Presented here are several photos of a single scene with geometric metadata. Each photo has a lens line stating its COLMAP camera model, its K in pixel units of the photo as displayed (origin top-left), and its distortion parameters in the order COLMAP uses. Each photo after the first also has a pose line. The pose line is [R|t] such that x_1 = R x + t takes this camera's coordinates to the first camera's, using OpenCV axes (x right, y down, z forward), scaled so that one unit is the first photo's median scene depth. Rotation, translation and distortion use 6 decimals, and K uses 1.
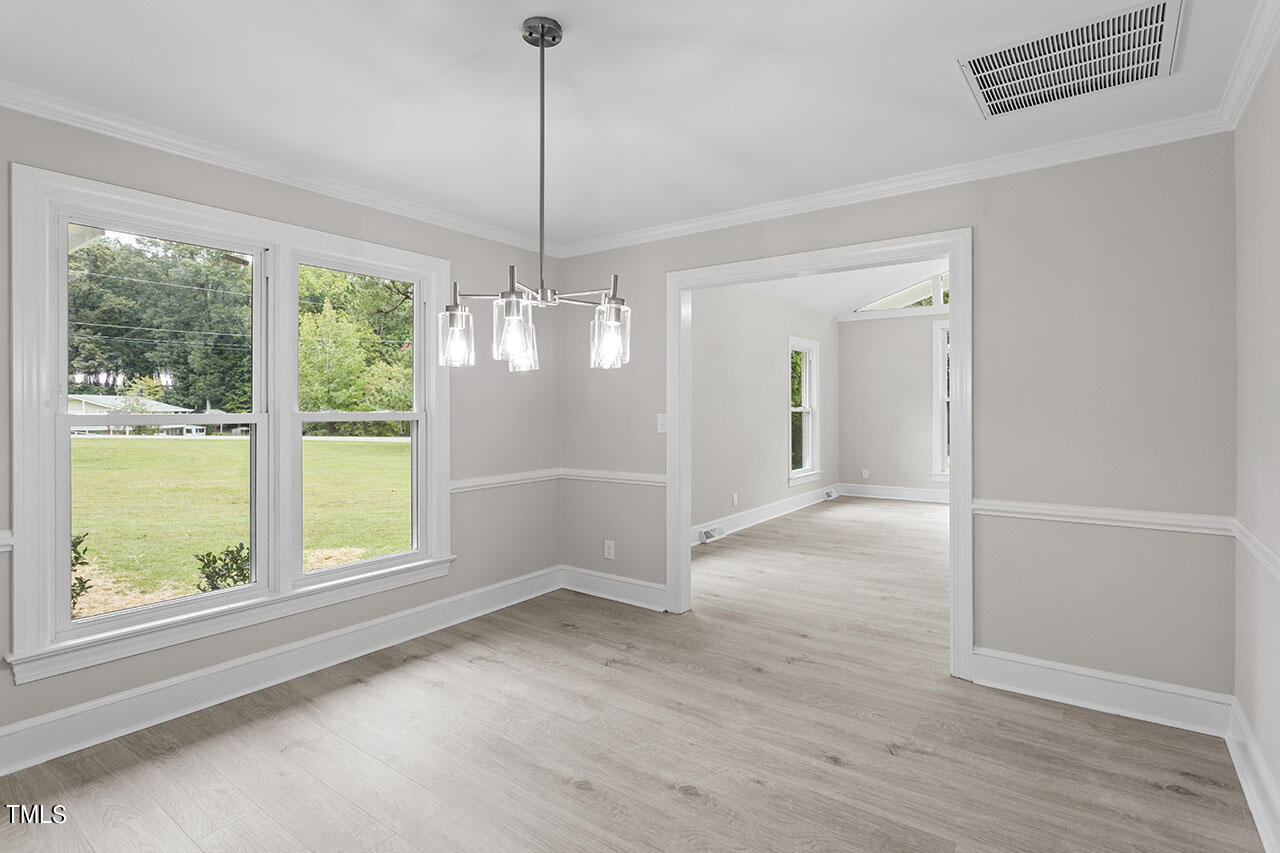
lens RADIAL K [[628.4, 0, 645.7], [0, 628.4, 407.8], [0, 0, 1]] dist [-0.018980, 0.009461]
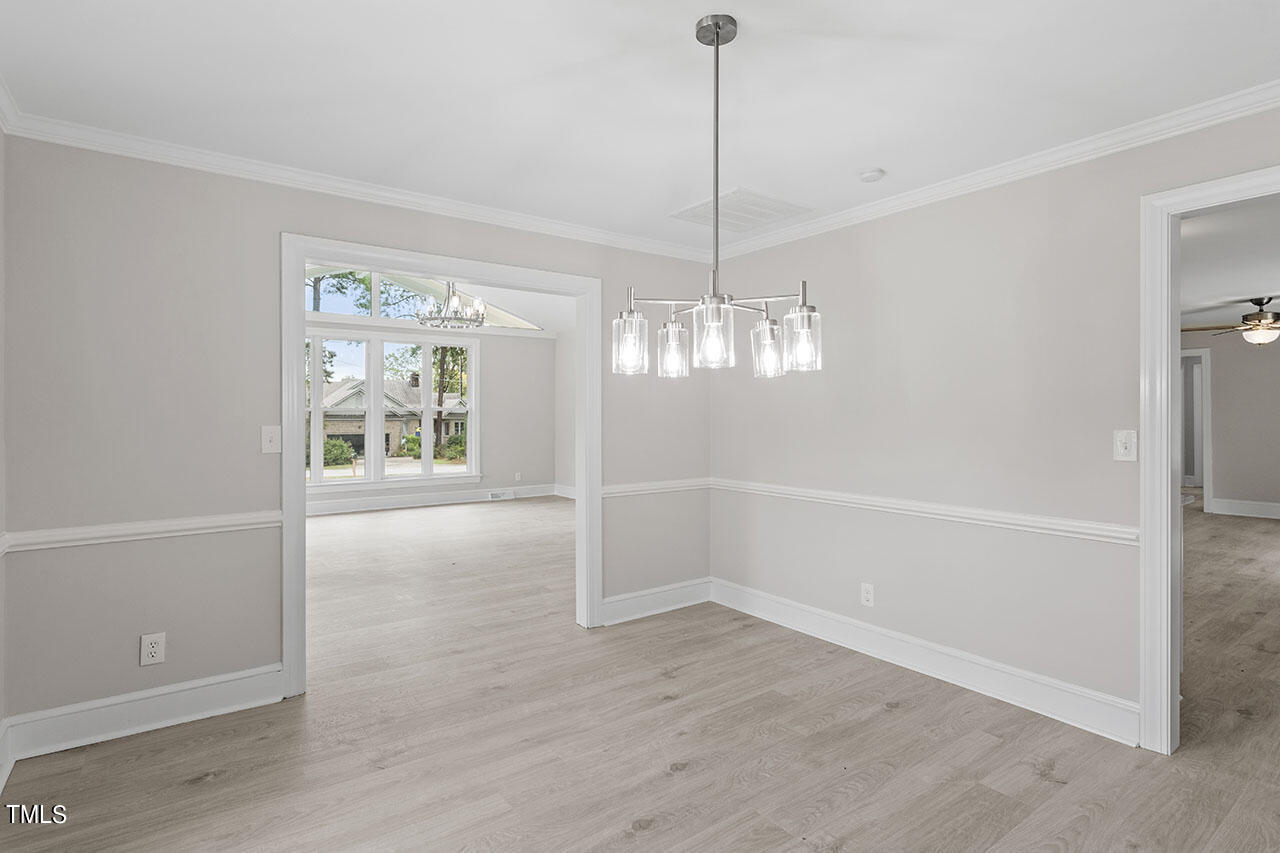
lens RADIAL K [[634.0, 0, 635.5], [0, 634.0, 417.9], [0, 0, 1]] dist [-0.002966, 0.000313]
pose [[0.312652, -0.001261, 0.949867, -0.876124], [0.002303, 0.999997, 0.000569, 0.000859], [-0.949865, 0.002009, 0.312654, 0.629957]]
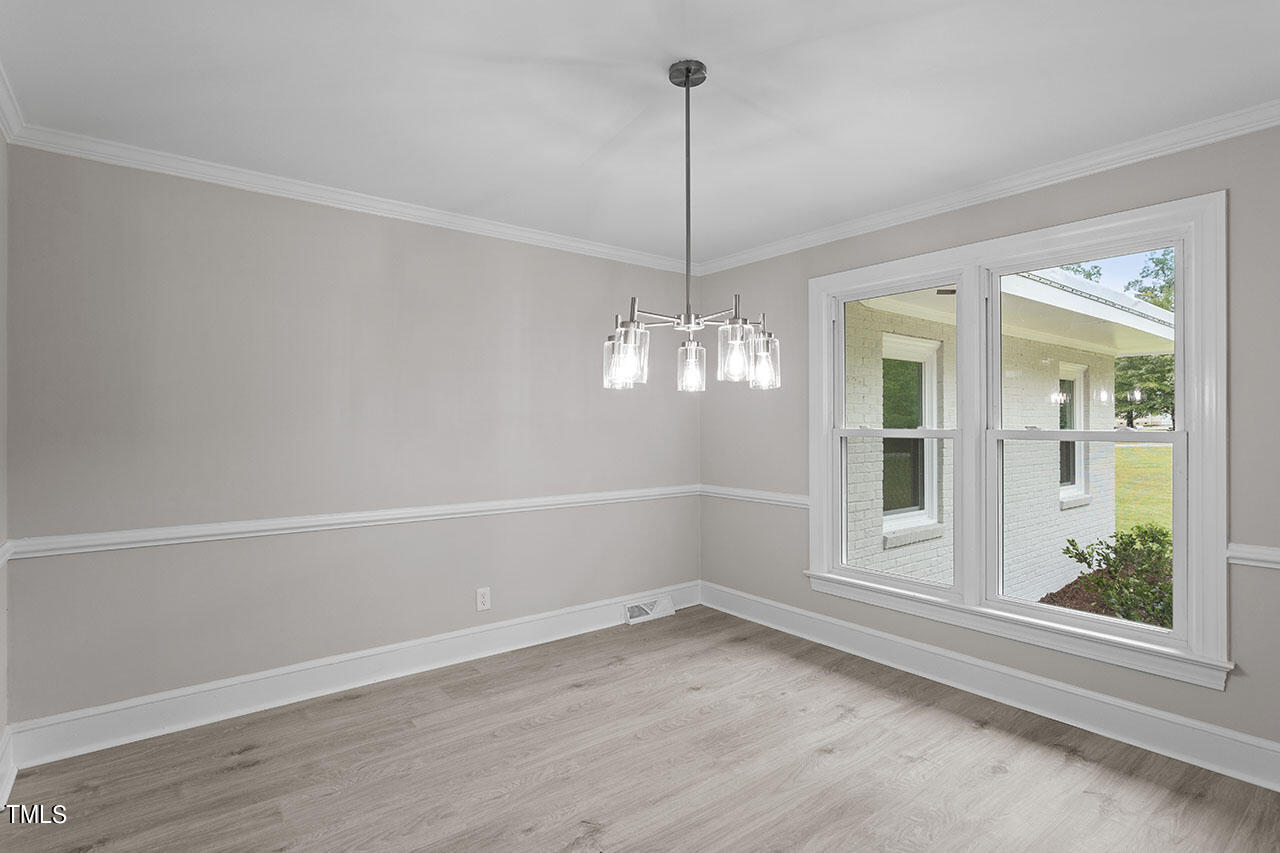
lens RADIAL K [[624.6, 0, 636.1], [0, 624.6, 430.1], [0, 0, 1]] dist [0.000217, -0.000261]
pose [[-0.288034, 0.007457, -0.957591, 0.686788], [0.004608, 0.999969, 0.006401, -0.003089], [0.957609, -0.002569, -0.288060, 0.942111]]
